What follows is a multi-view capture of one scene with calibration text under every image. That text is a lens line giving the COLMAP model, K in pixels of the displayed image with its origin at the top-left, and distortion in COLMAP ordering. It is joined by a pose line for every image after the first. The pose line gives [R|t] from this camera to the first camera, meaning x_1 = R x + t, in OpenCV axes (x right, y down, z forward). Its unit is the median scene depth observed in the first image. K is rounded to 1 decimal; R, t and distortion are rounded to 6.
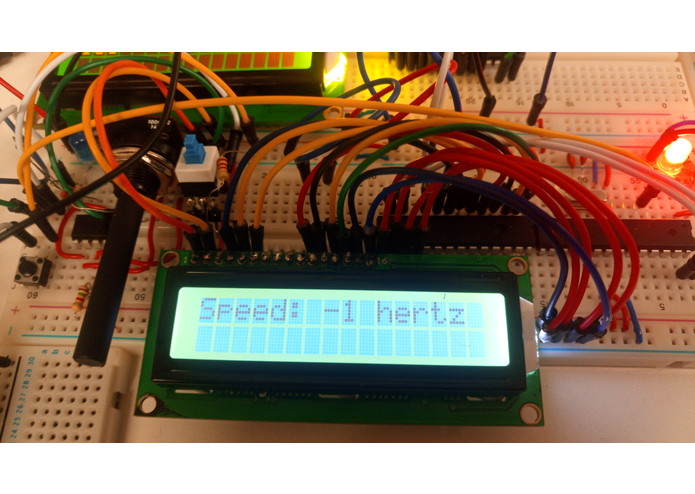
lens RADIAL K [[559.4, 0, 347.5], [0, 559.4, 247.0], [0, 0, 1]] dist [-0.011752, -0.005069]
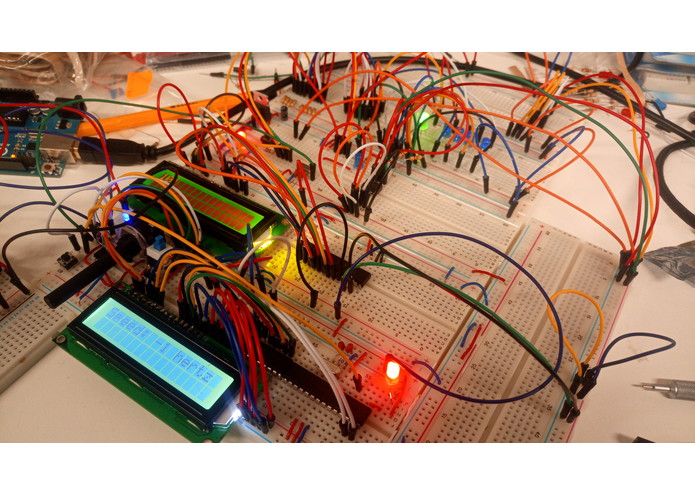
lens RADIAL K [[559.4, 0, 347.5], [0, 559.4, 247.0], [0, 0, 1]] dist [-0.011752, -0.005069]
pose [[0.857517, 0.430552, -0.281586, 0.875706], [-0.492520, 0.845186, -0.207568, -0.081181], [0.148623, 0.316680, 0.936816, -0.758027]]
